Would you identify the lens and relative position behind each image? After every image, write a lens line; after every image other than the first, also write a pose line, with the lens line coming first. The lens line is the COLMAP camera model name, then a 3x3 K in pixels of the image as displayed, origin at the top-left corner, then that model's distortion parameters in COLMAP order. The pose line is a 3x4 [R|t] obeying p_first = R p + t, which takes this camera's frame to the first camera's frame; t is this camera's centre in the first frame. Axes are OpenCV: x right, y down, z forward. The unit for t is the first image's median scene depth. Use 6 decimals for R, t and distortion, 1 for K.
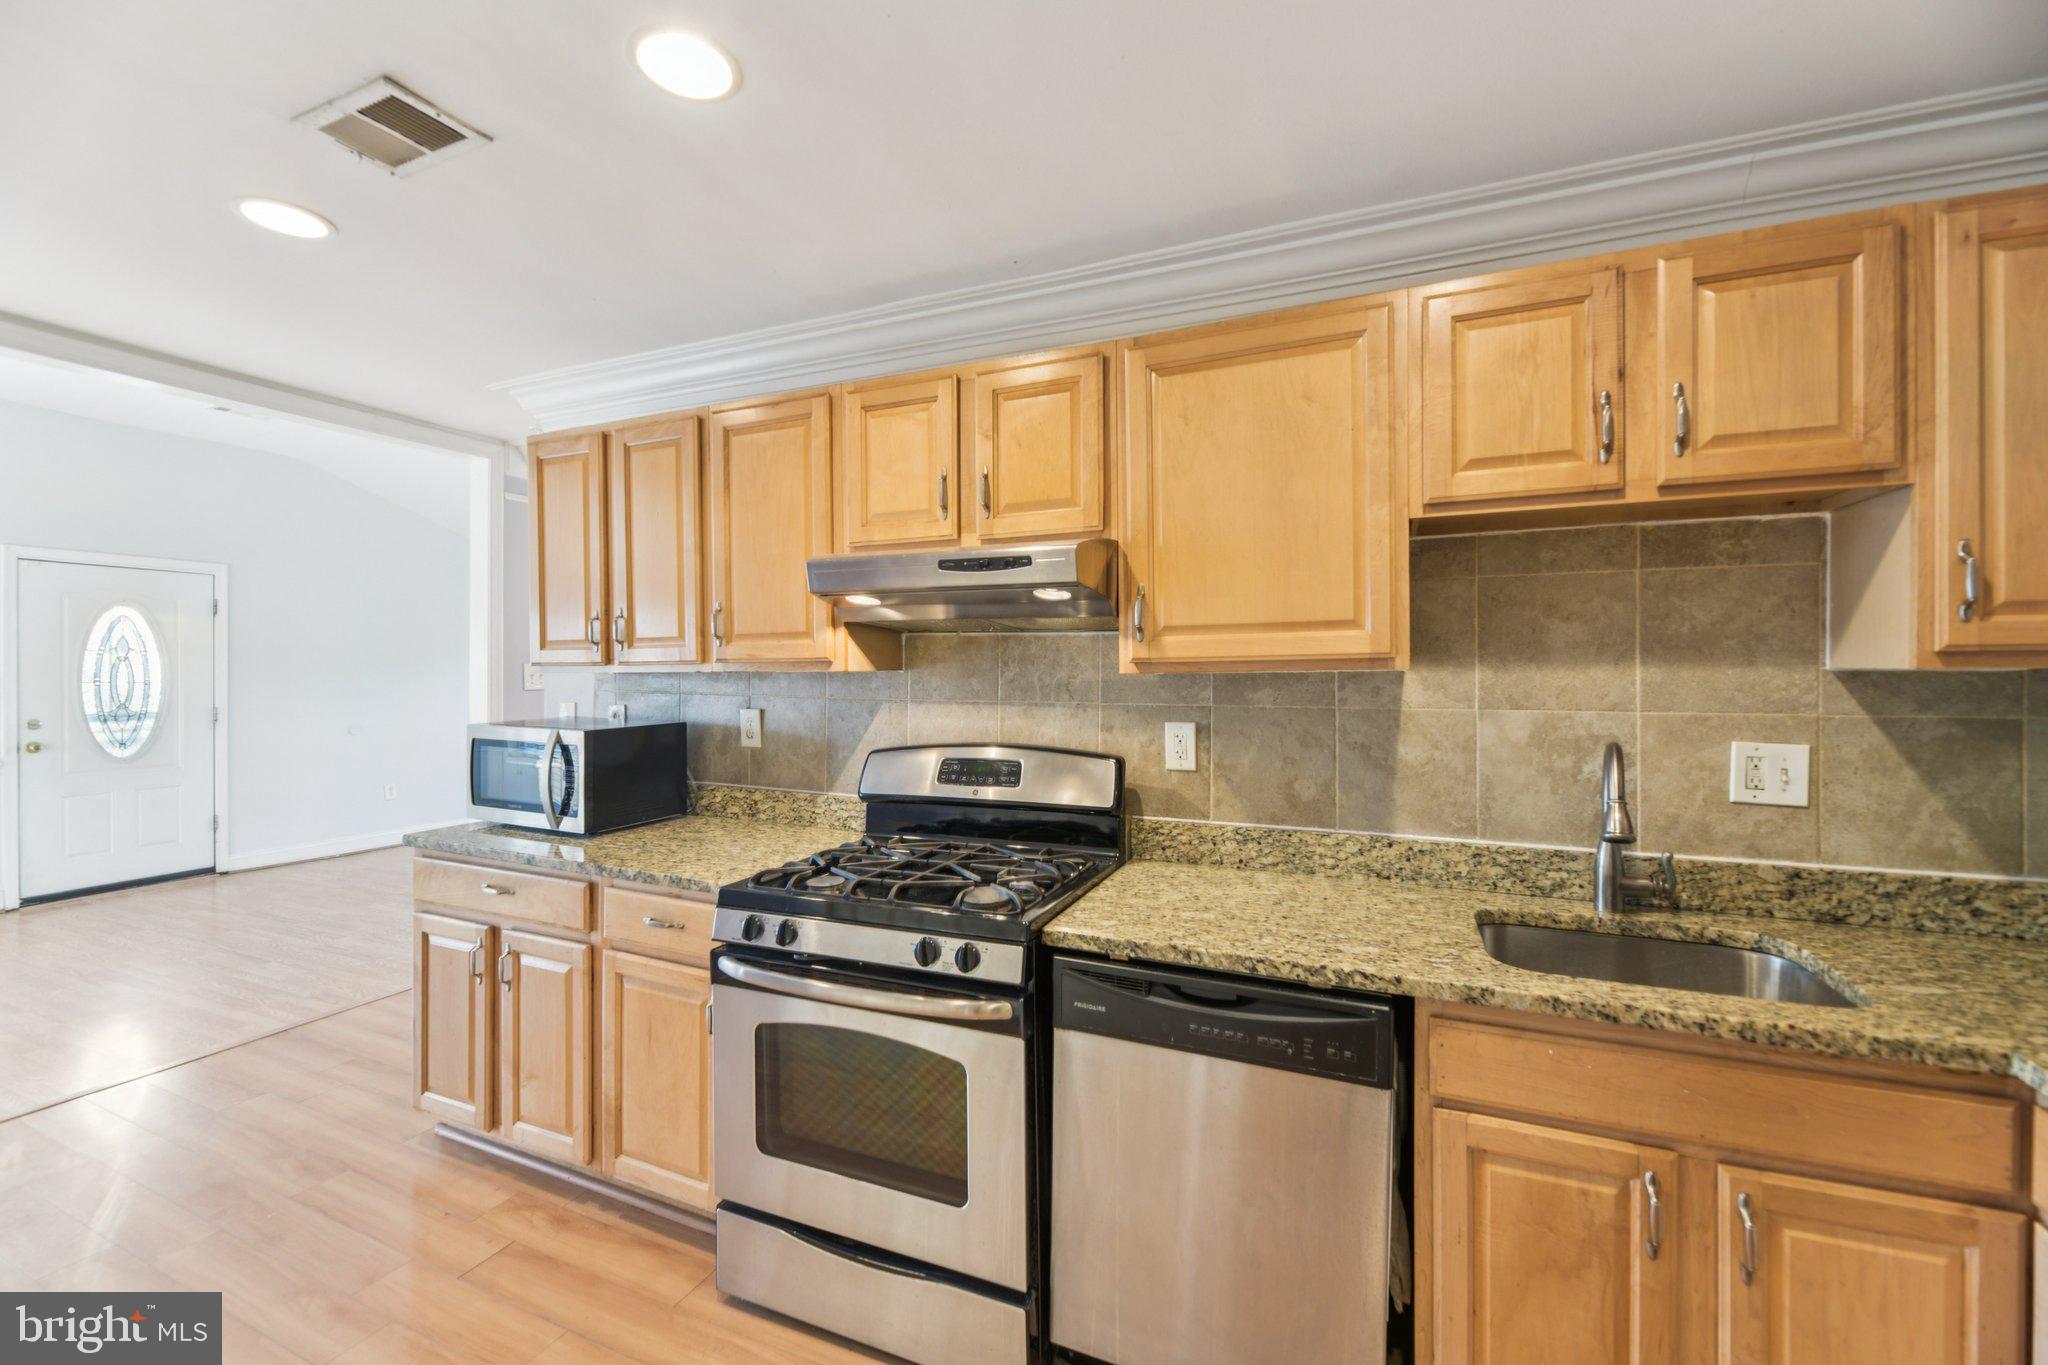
lens RADIAL K [[838.7, 0, 1024.1], [0, 838.7, 672.0], [0, 0, 1]] dist [-0.000054, -0.003224]
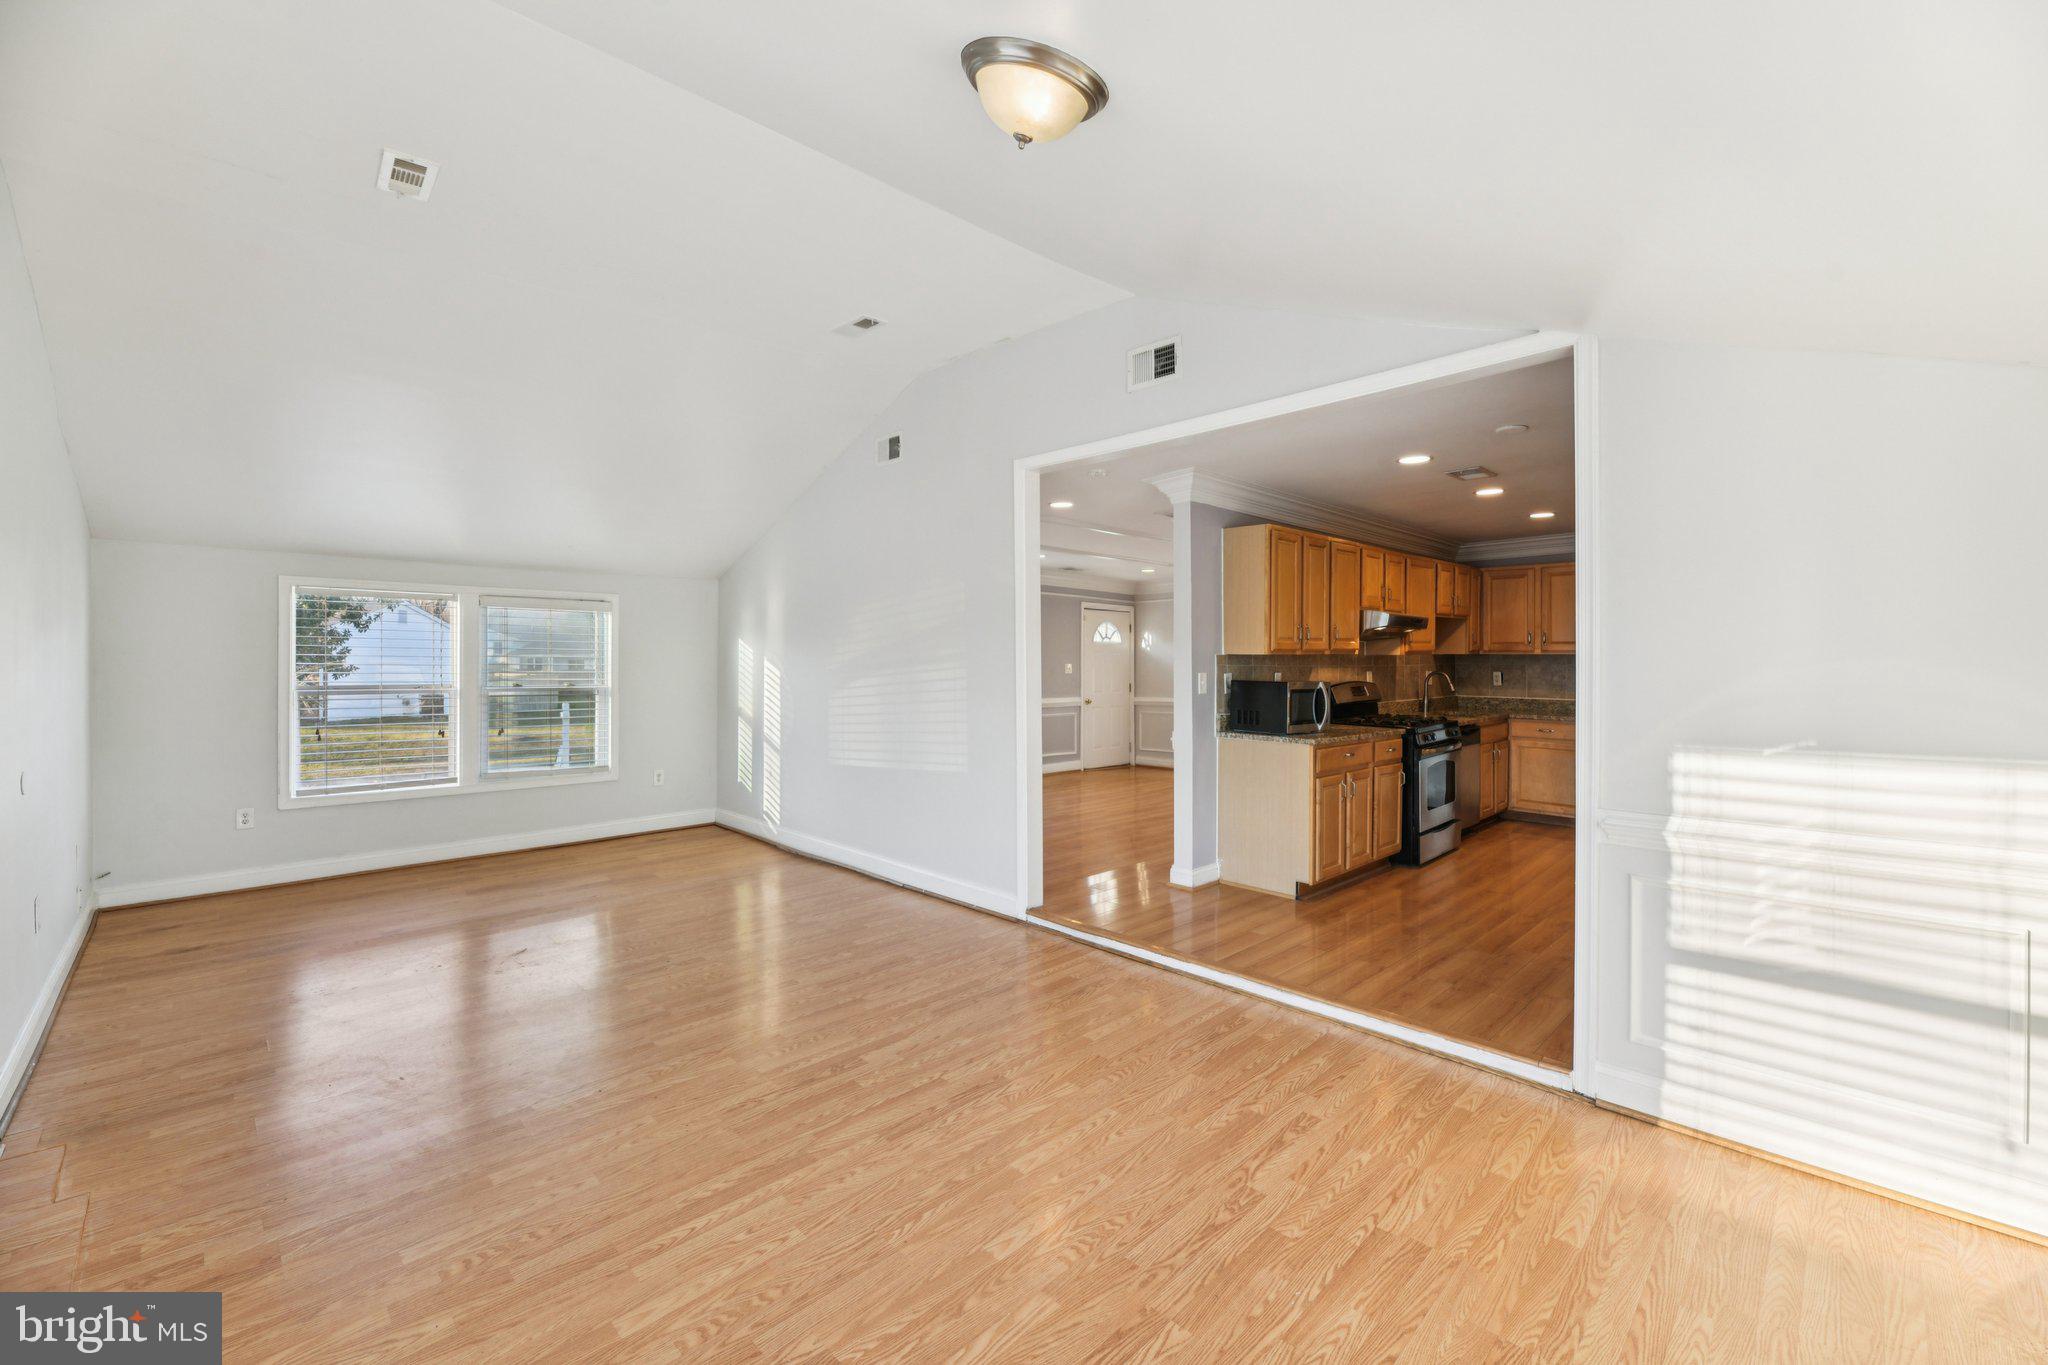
lens RADIAL K [[838.7, 0, 1016.0], [0, 838.7, 666.5], [0, 0, 1]] dist [-0.000054, -0.003224]
pose [[0.379796, -0.008337, 0.925033, -2.961316], [0.003925, 0.999965, 0.007401, 0.013223], [-0.925062, 0.000820, 0.379816, 0.979411]]
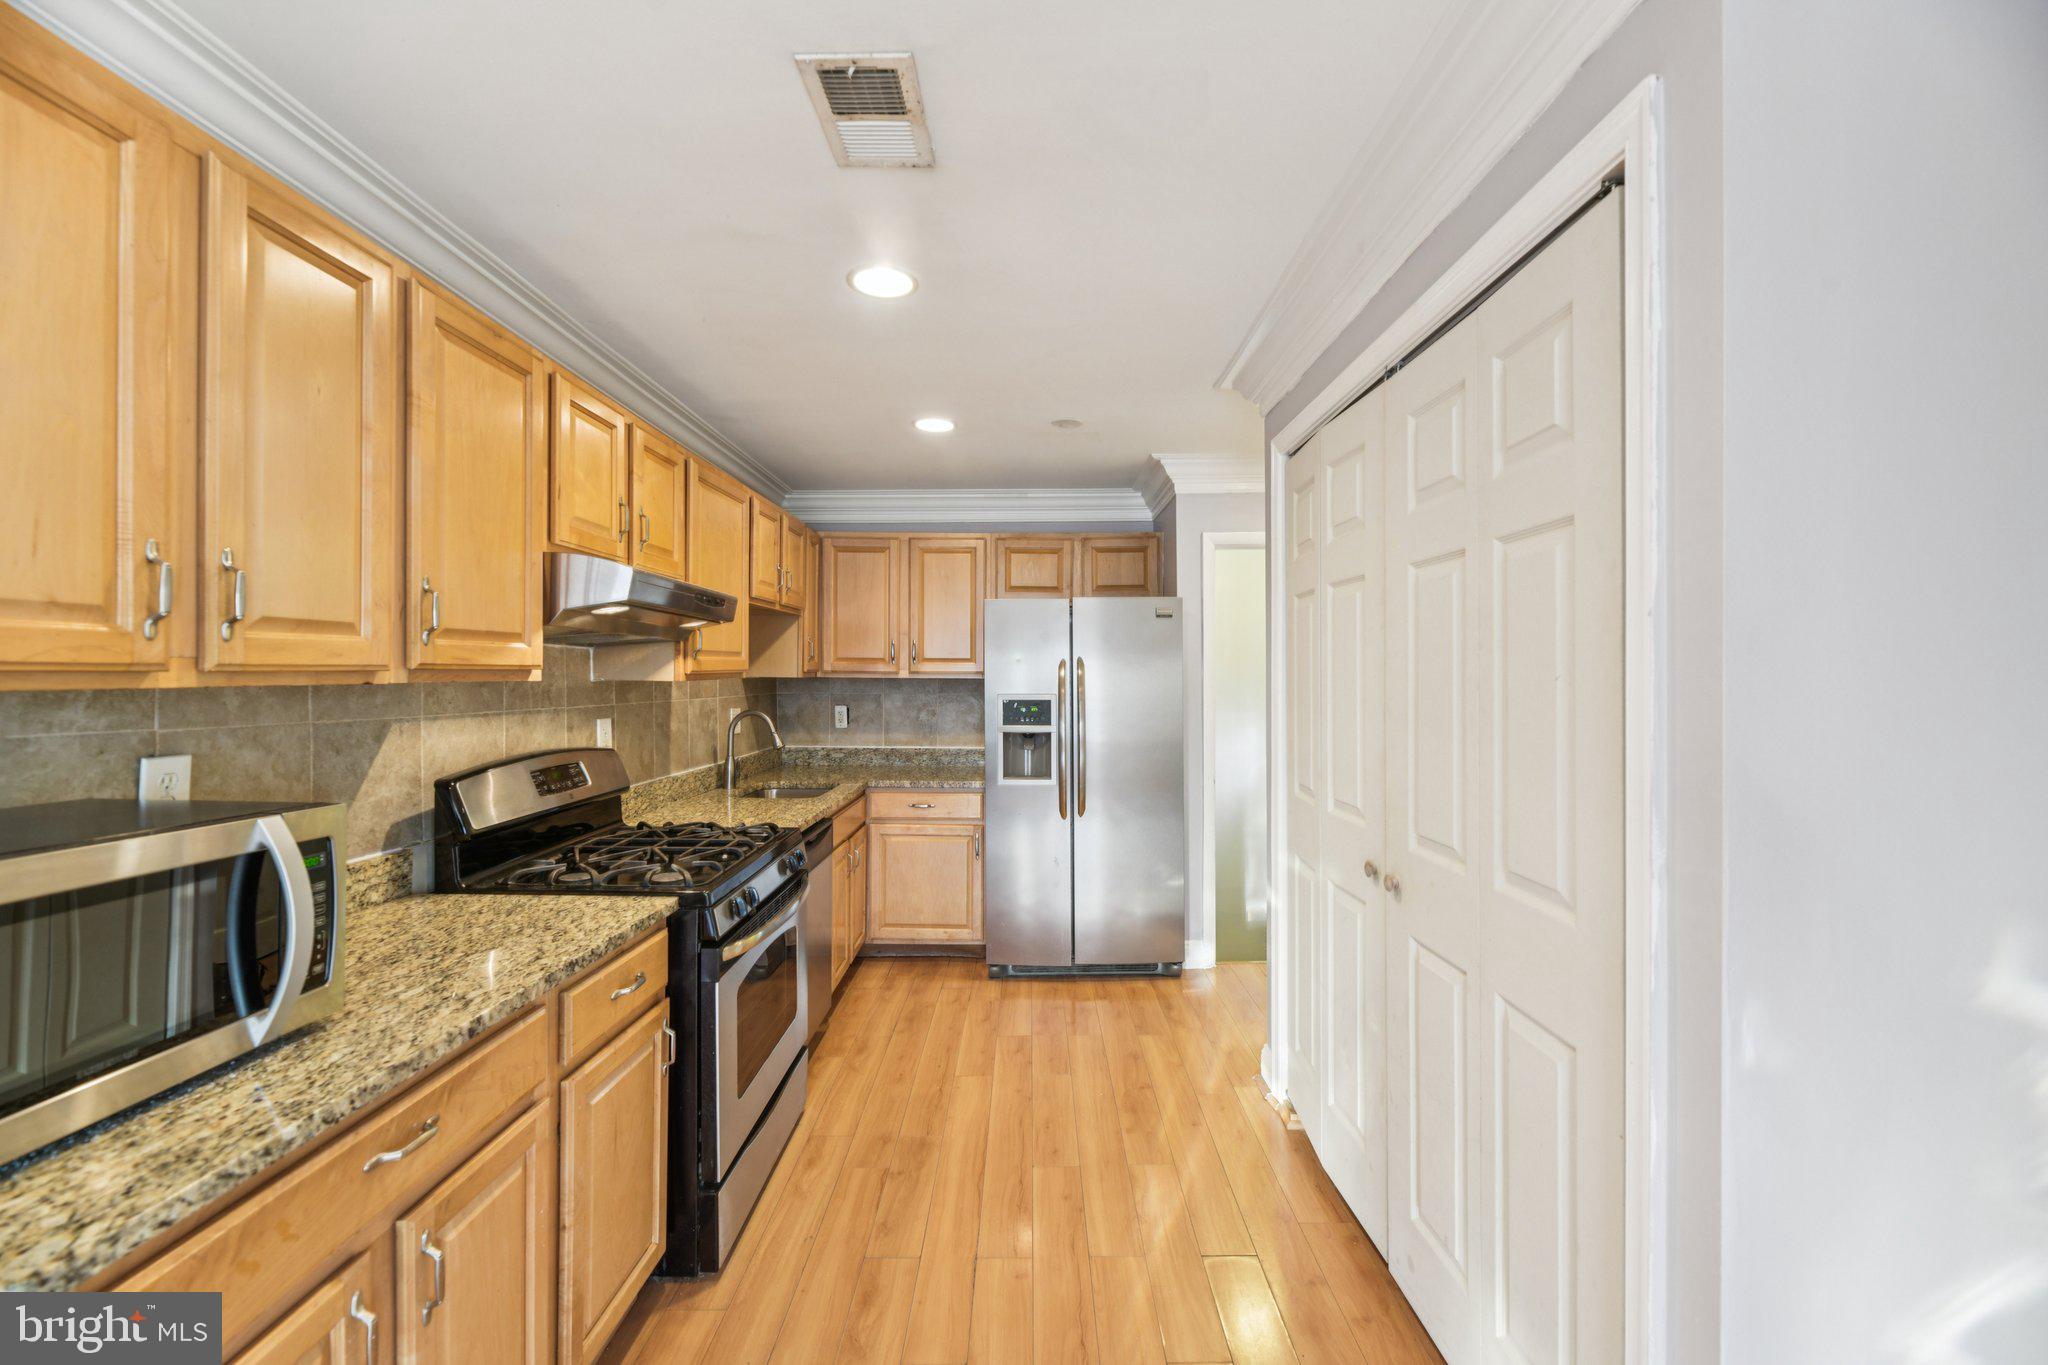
lens RADIAL K [[838.7, 0, 1040.0], [0, 838.7, 684.0], [0, 0, 1]] dist [-0.000054, -0.003224]
pose [[-0.409520, -0.008520, 0.912261, -1.215495], [0.000792, 0.999953, 0.009694, -0.005625], [-0.912301, 0.004693, -0.409494, 0.870677]]
